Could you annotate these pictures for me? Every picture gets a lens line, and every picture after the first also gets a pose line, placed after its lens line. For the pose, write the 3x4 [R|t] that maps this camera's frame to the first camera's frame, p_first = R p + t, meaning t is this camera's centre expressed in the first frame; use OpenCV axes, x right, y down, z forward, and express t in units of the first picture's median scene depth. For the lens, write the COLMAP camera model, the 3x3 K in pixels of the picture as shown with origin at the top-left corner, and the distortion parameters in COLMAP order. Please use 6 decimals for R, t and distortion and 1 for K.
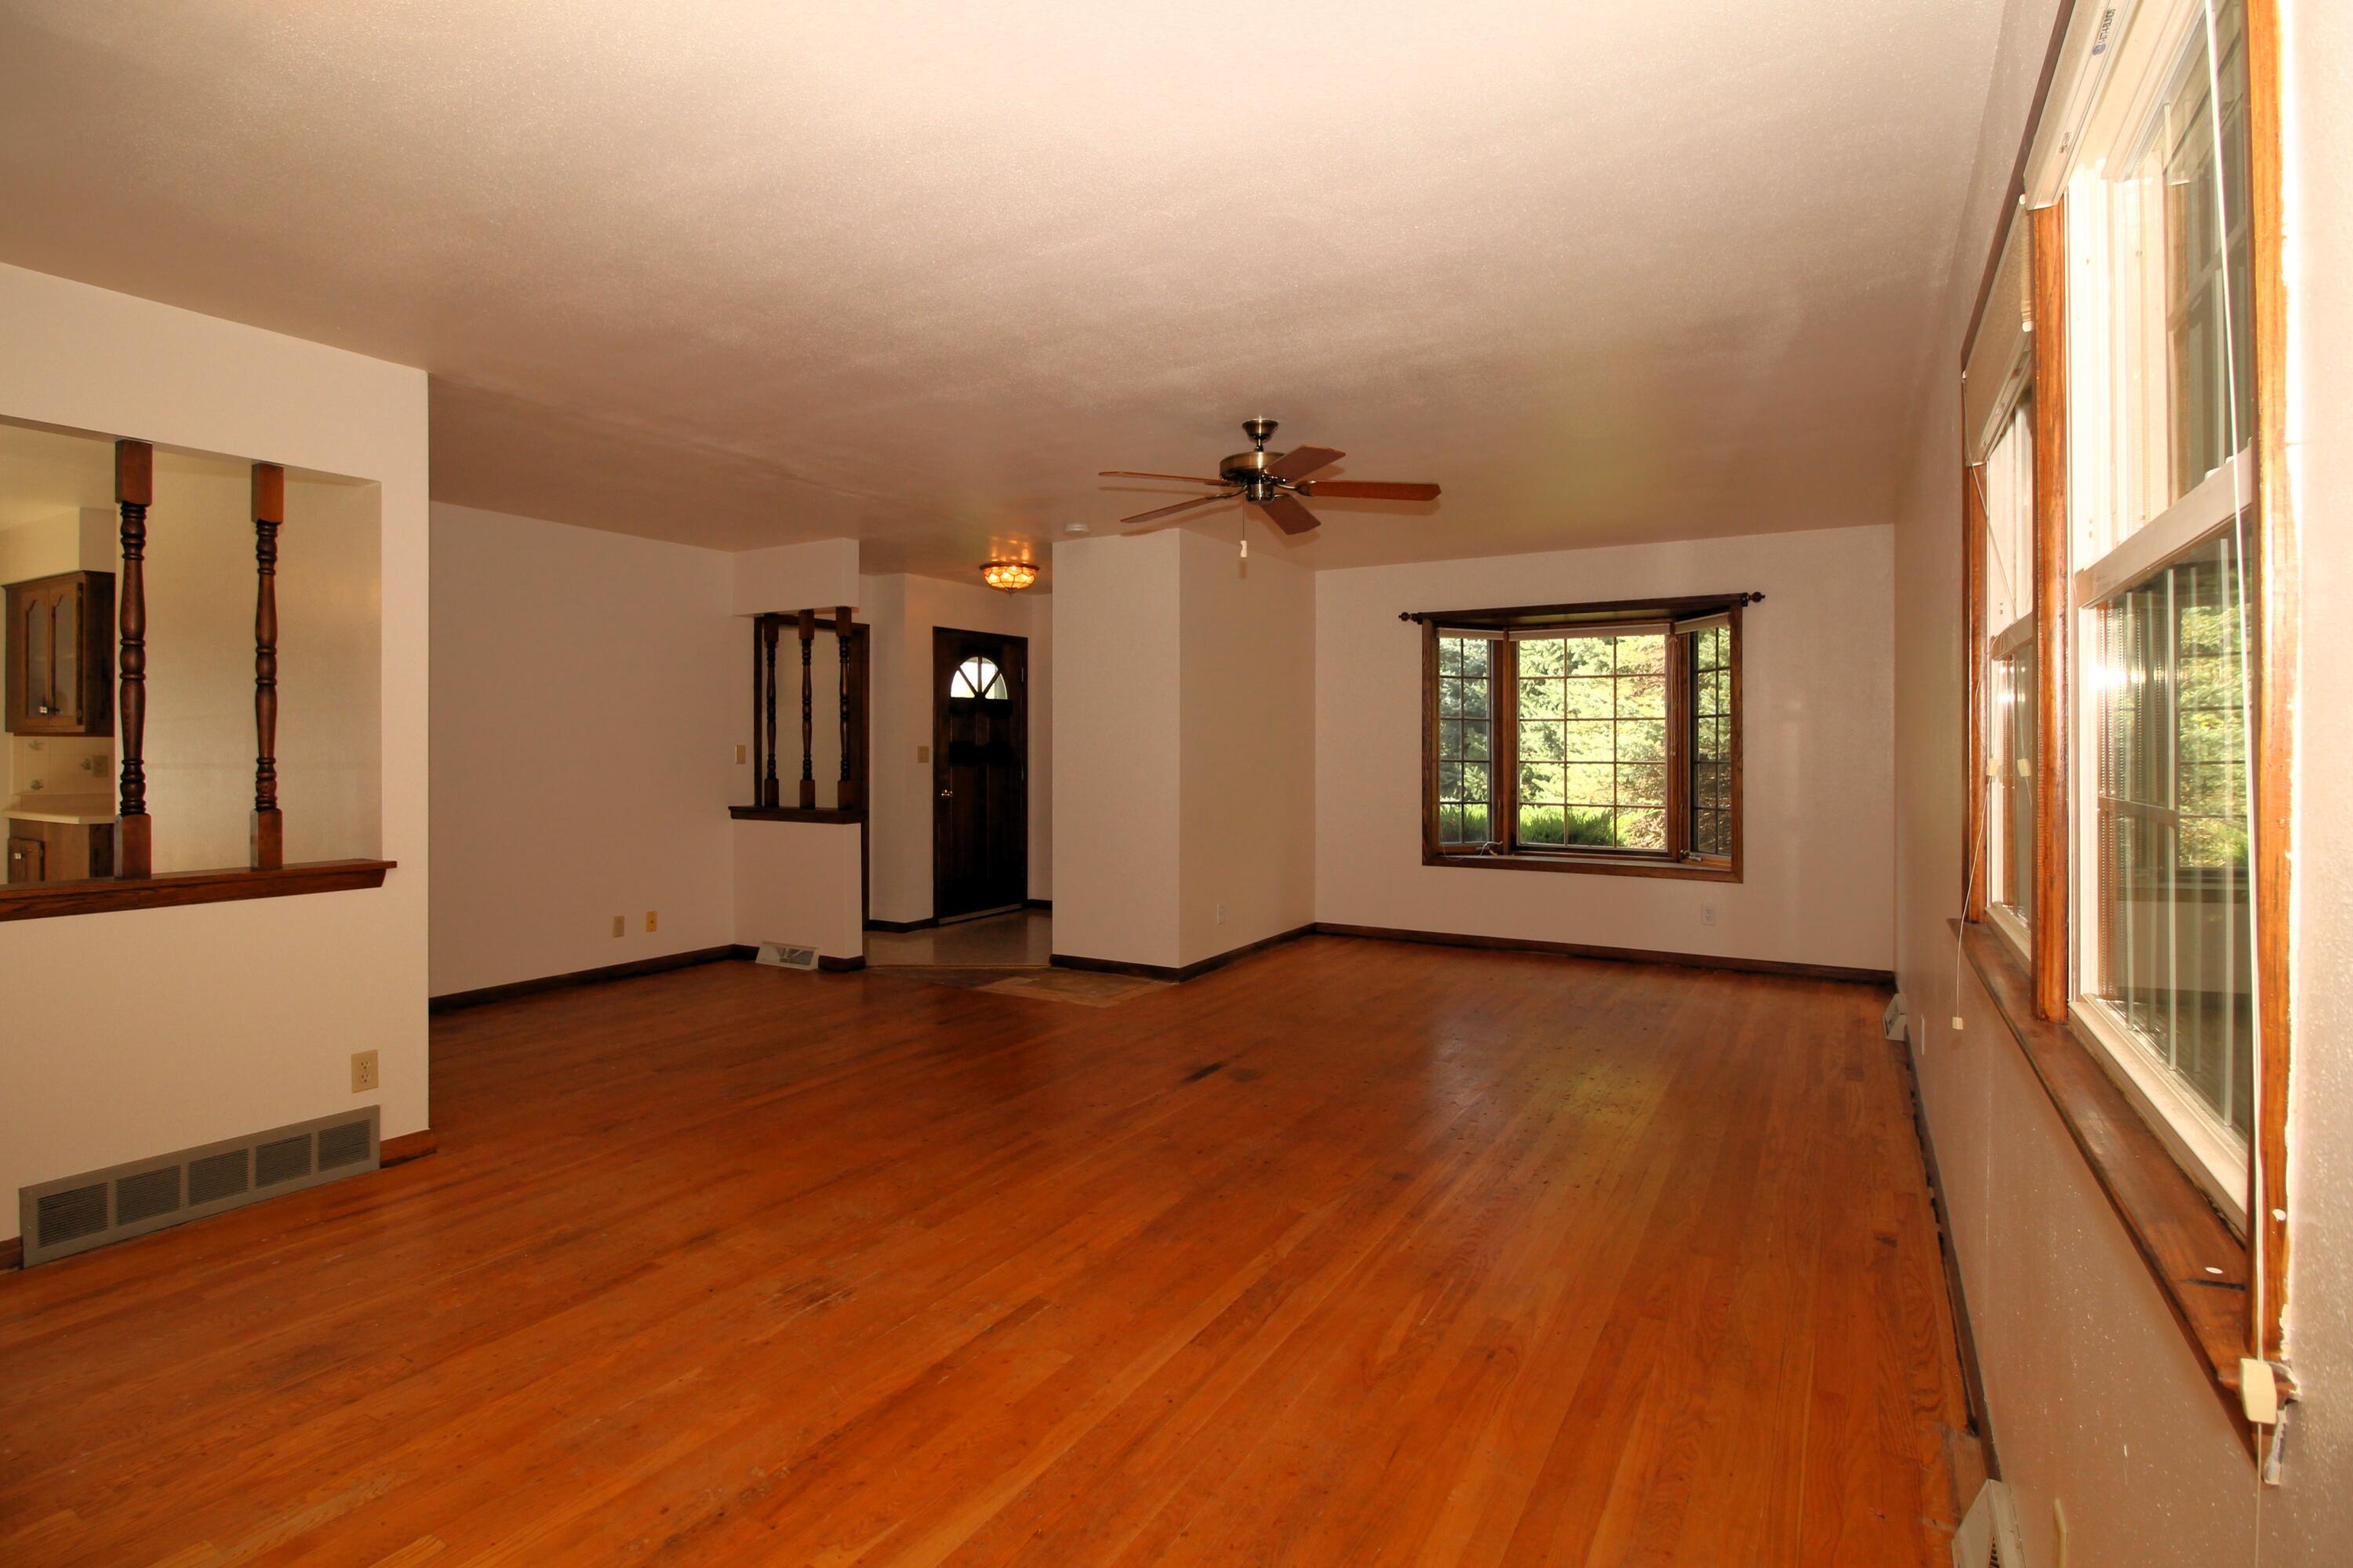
lens RADIAL K [[1128.6, 0, 1135.4], [0, 1128.6, 752.2], [0, 0, 1]] dist [-0.008529, -0.001564]
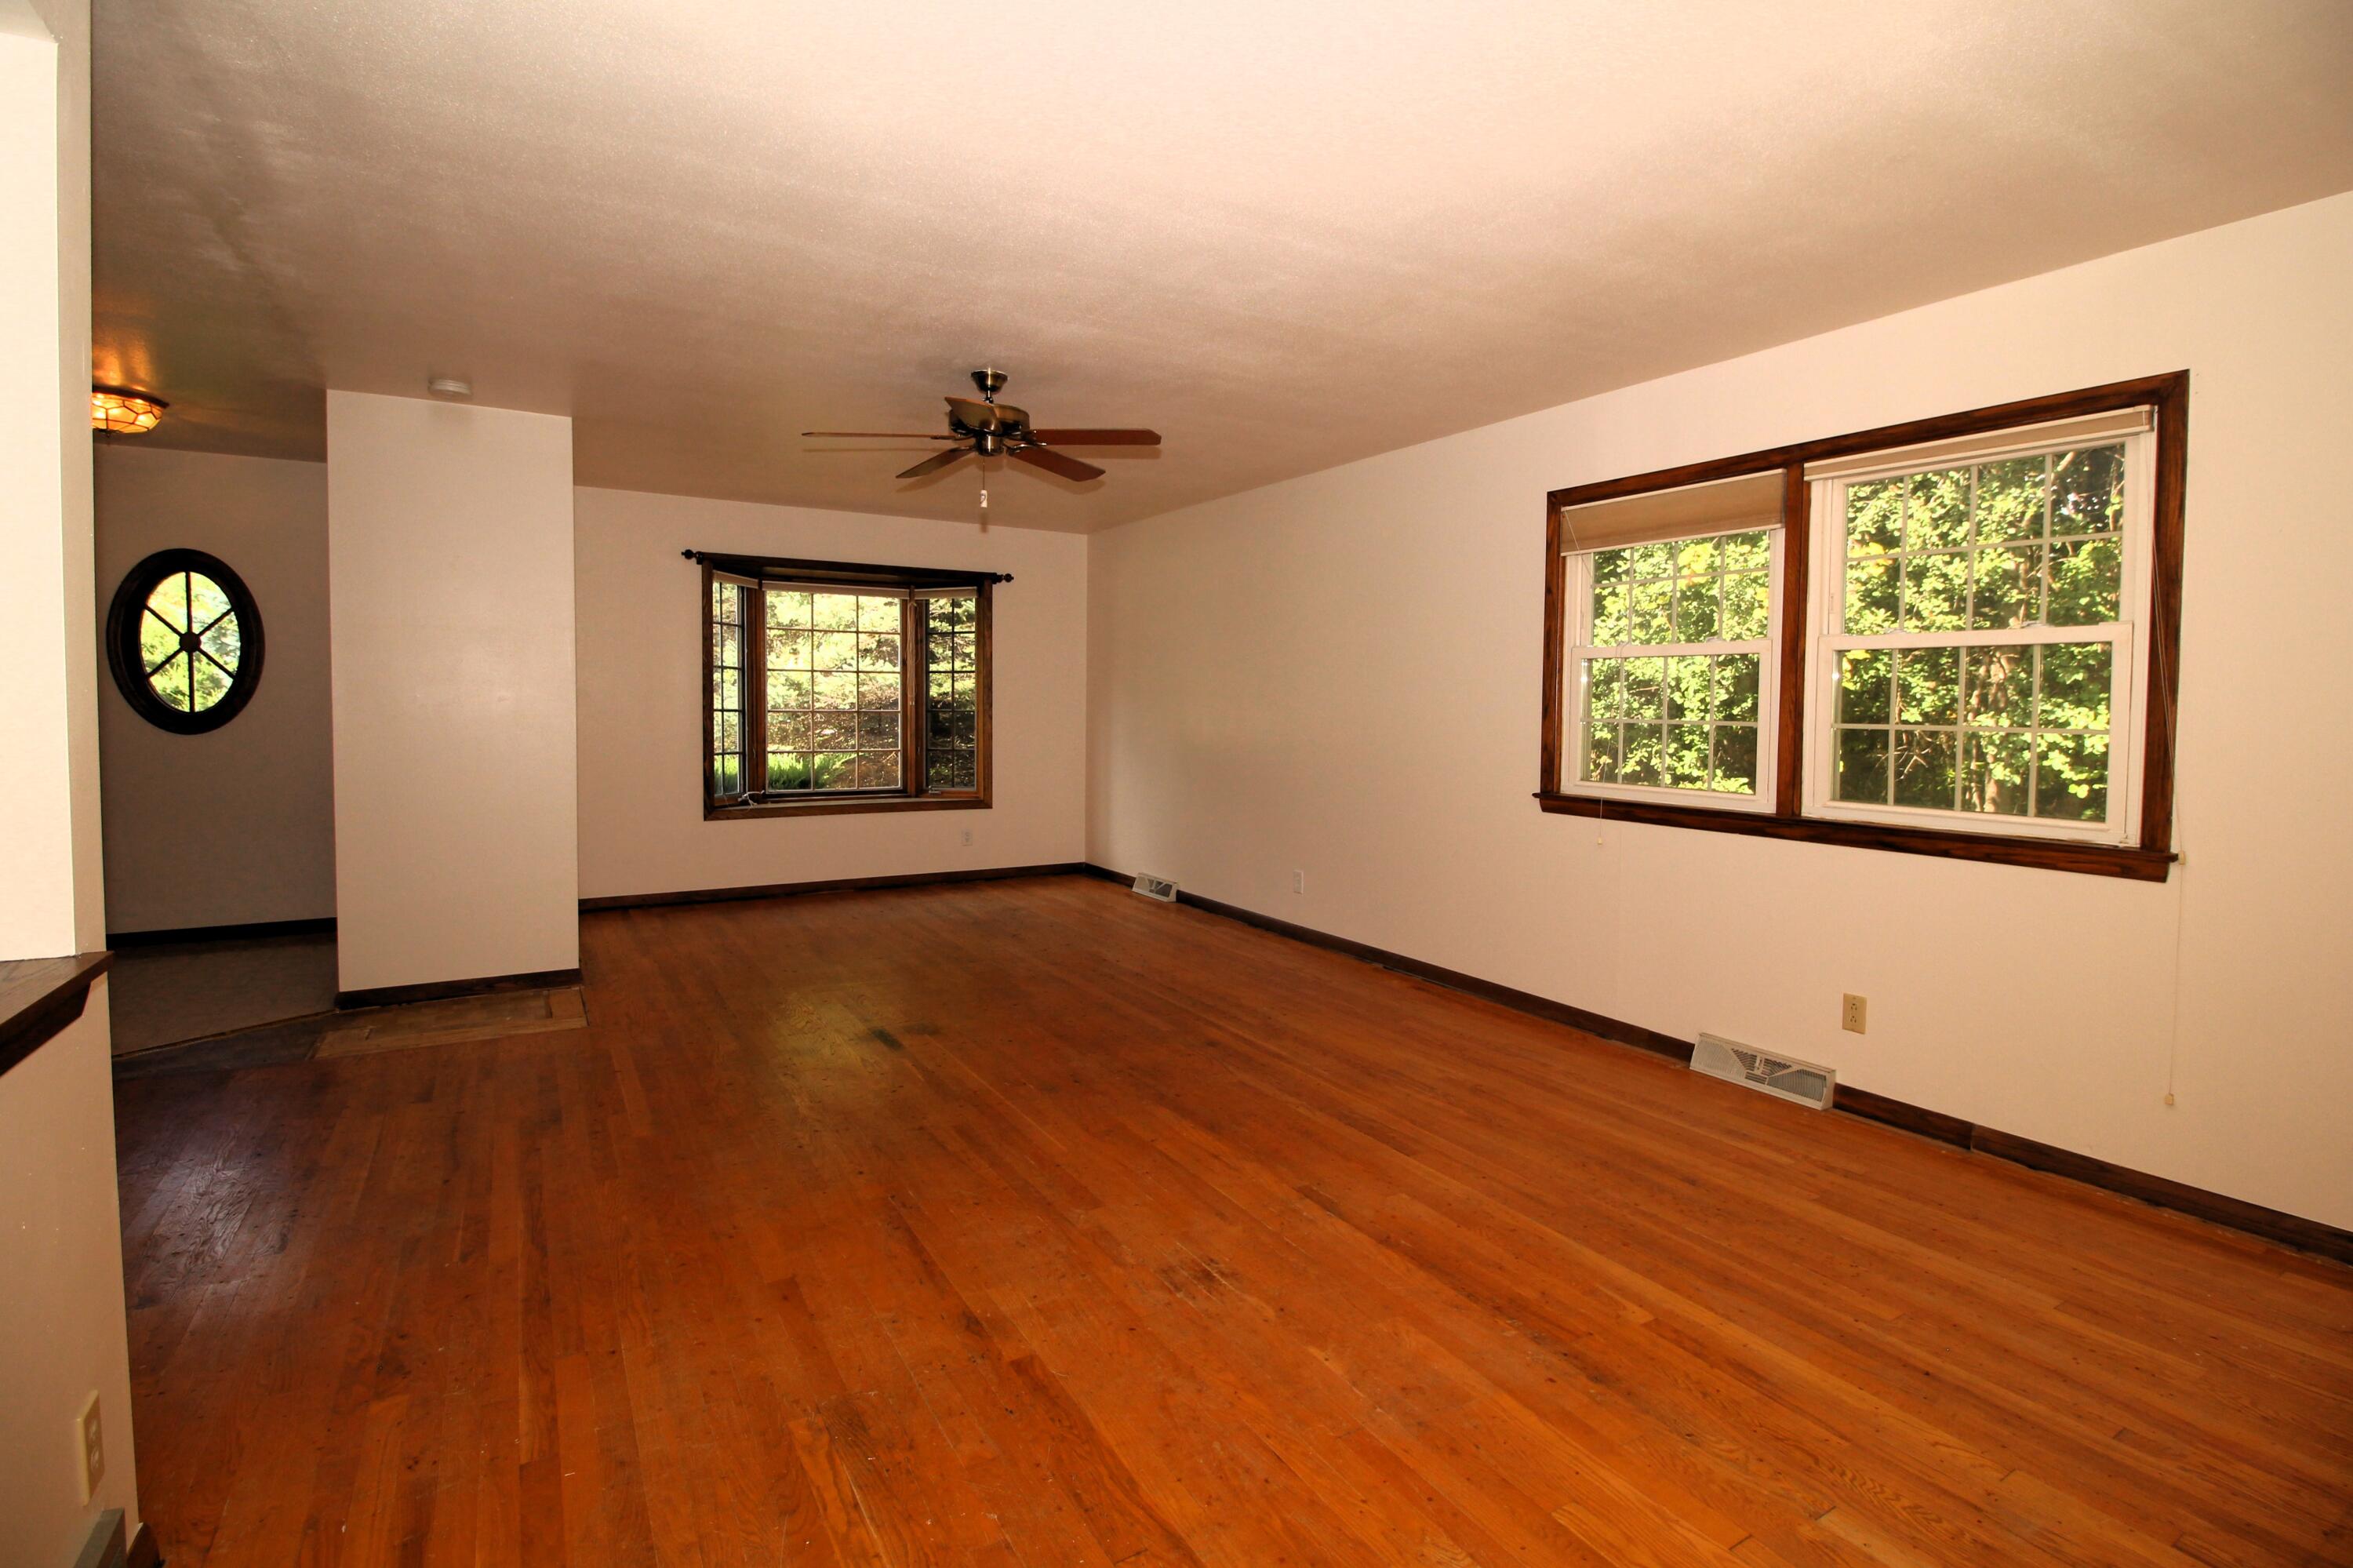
lens RADIAL K [[1128.6, 0, 1173.0], [0, 1128.6, 771.7], [0, 0, 1]] dist [-0.008529, -0.001564]
pose [[0.467707, -0.049250, 0.882510, -0.962267], [-0.006530, 0.998227, 0.059168, 0.000902], [-0.883859, -0.033436, 0.466556, 0.510051]]
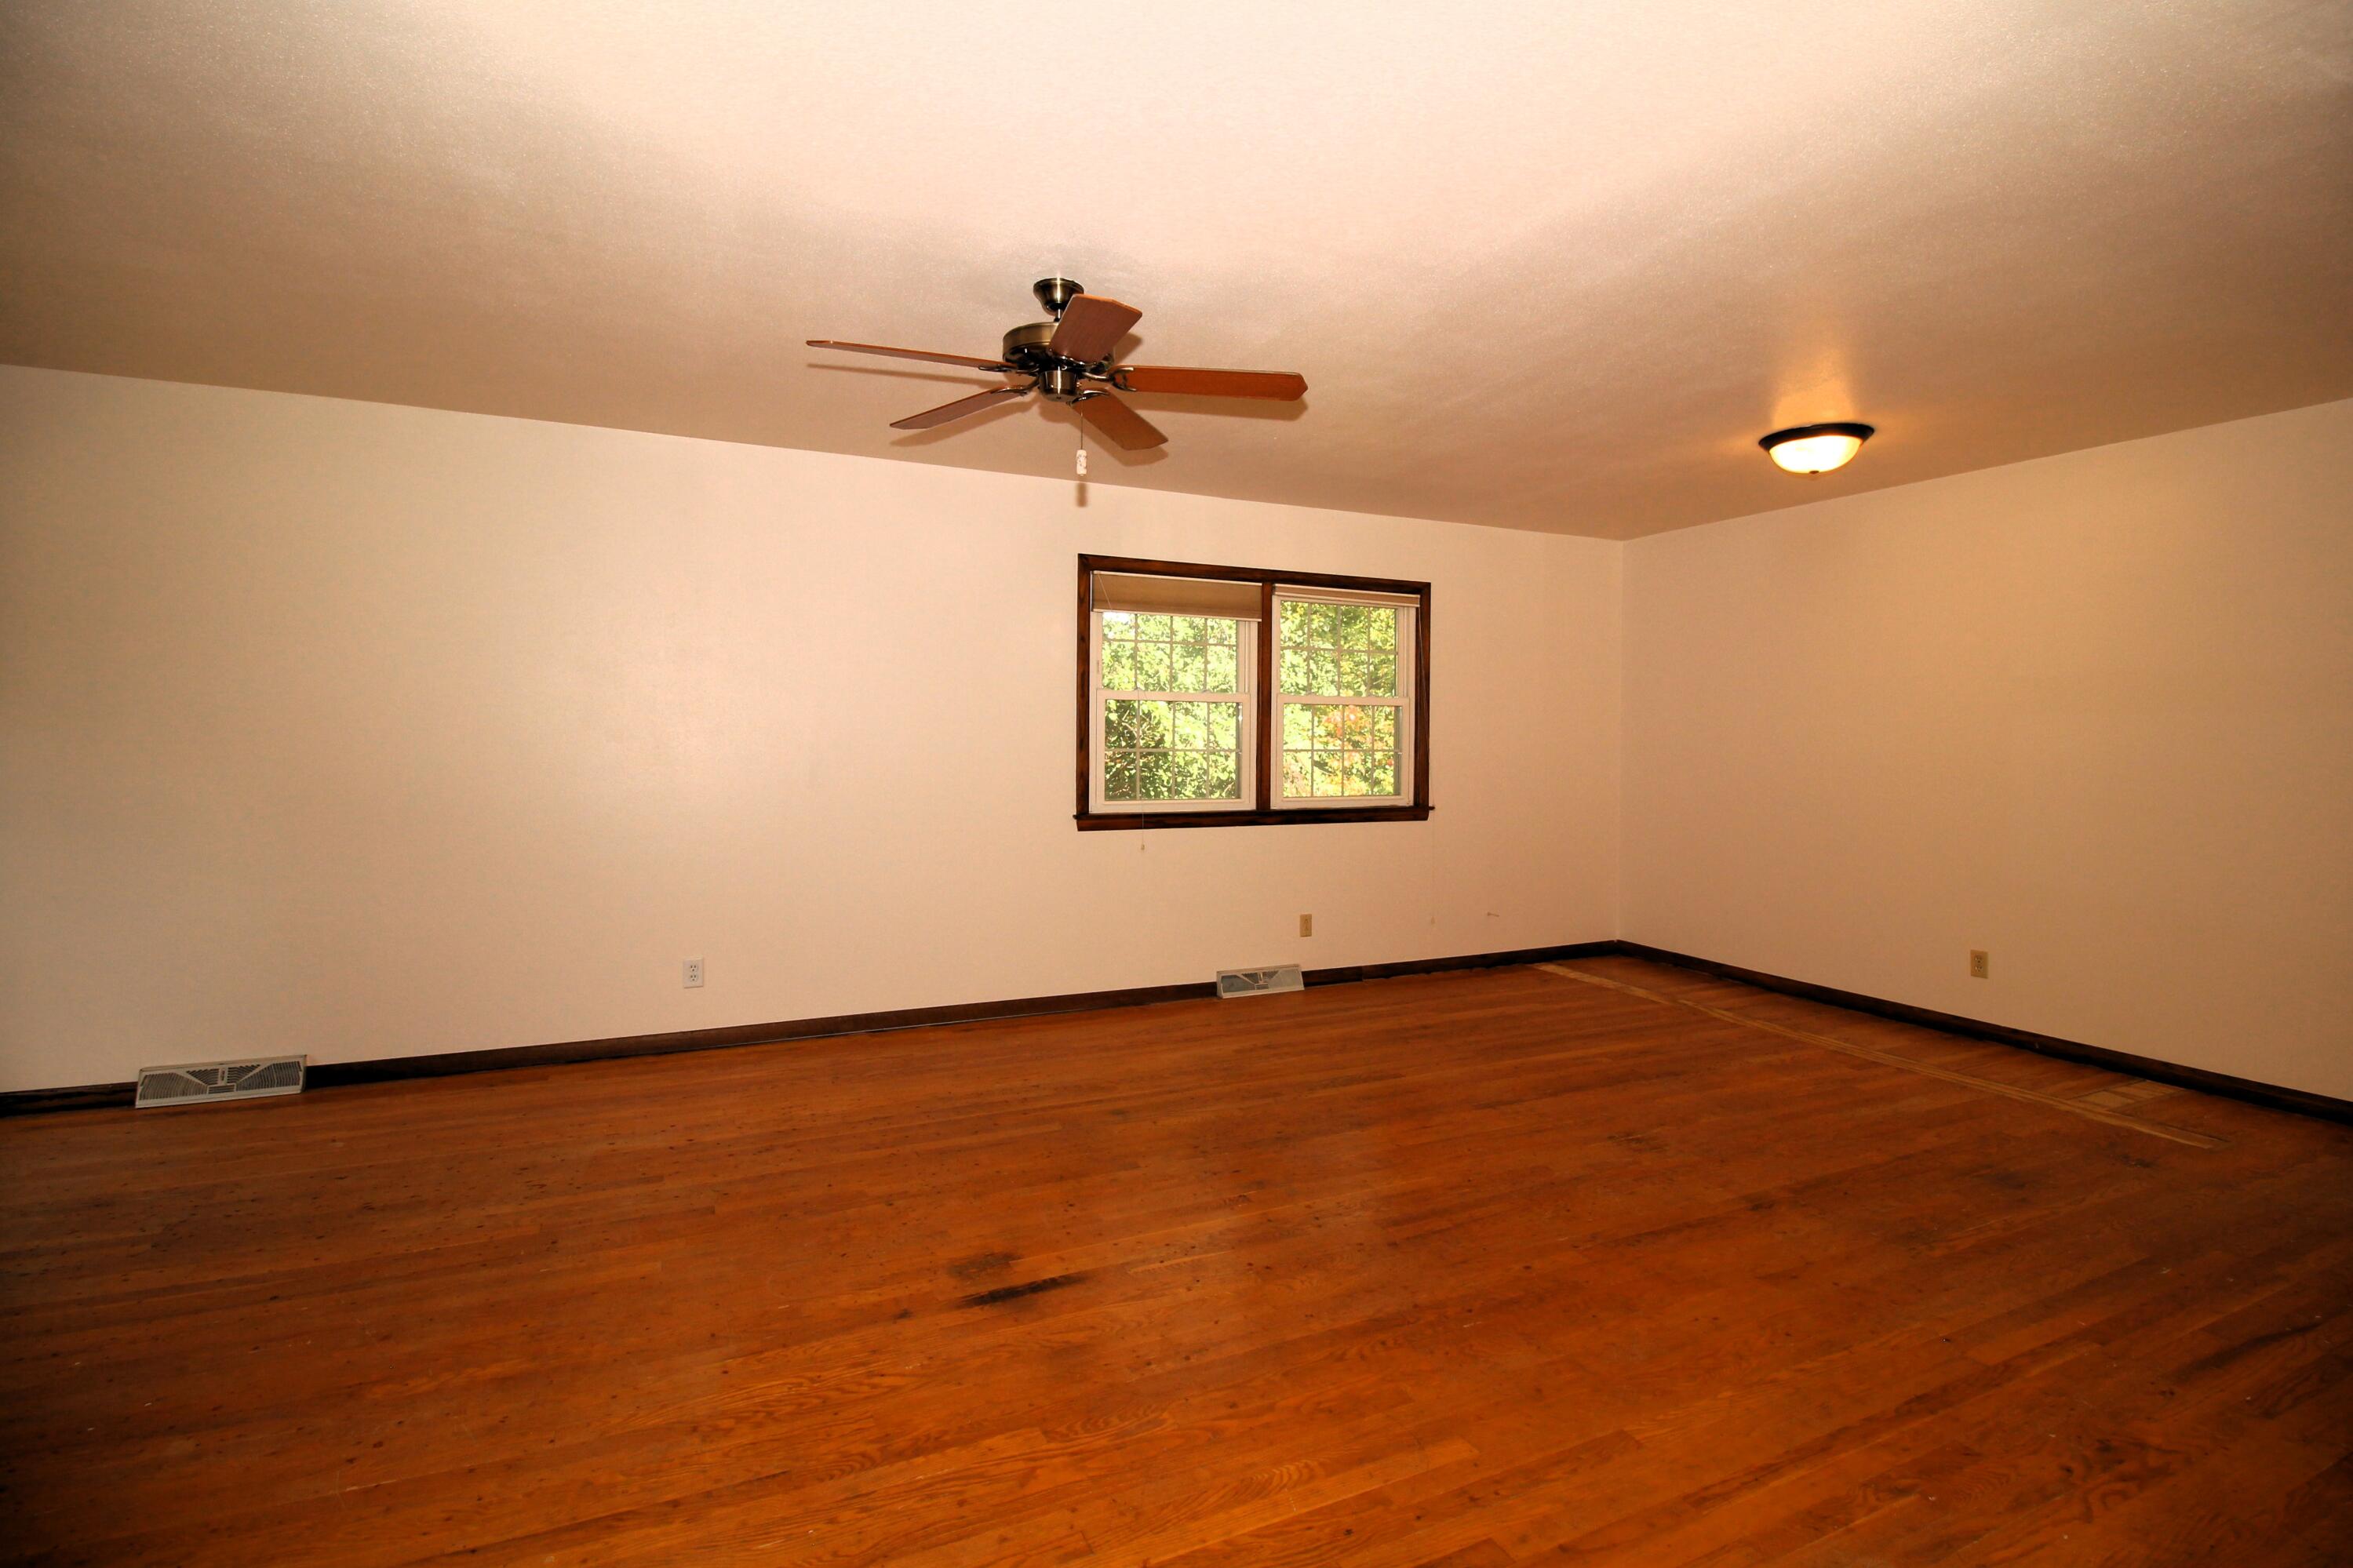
lens RADIAL K [[1128.5, 0, 1176.8], [0, 1128.5, 770.9], [0, 0, 1]] dist [-0.008529, -0.001564]
pose [[-0.841429, -0.025064, 0.539786, -0.469586], [-0.005659, 0.999278, 0.037579, -0.017528], [-0.540338, 0.028565, -0.840963, 2.119993]]
